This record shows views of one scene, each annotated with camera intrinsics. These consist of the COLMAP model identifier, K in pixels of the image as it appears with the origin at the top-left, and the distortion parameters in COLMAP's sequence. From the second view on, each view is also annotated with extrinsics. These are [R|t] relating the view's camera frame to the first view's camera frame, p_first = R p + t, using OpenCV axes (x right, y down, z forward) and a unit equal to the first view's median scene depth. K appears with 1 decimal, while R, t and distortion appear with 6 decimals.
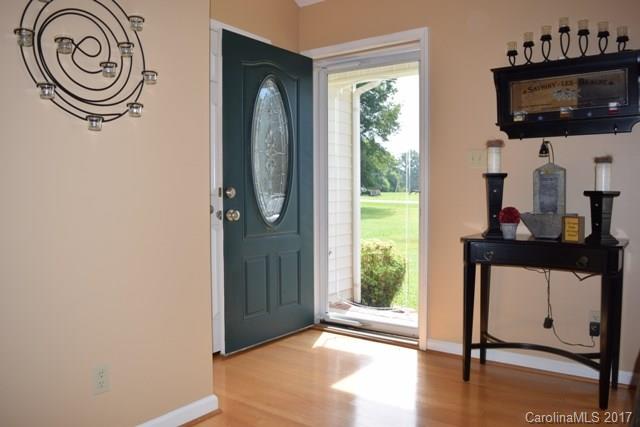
lens RADIAL K [[497.8, 0, 320.0], [0, 497.8, 213.5], [0, 0, 1]] dist [-0.092685, 0.007720]
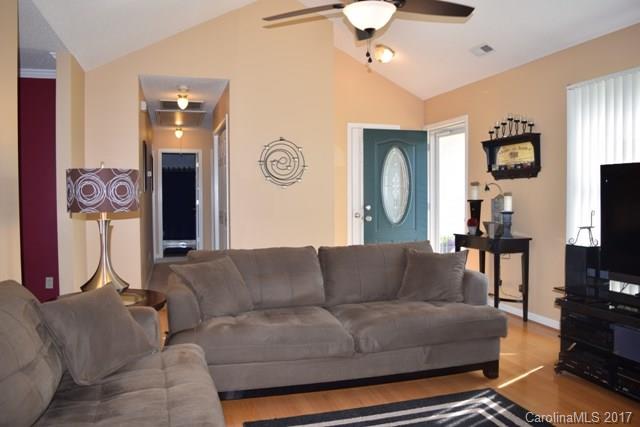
lens RADIAL K [[497.8, 0, 320.0], [0, 497.8, 213.5], [0, 0, 1]] dist [-0.092685, 0.007720]
pose [[0.795415, 0.020980, -0.605702, 0.987043], [-0.024640, 0.999694, 0.002269, -0.018301], [0.605564, 0.013119, 0.795689, -0.821028]]
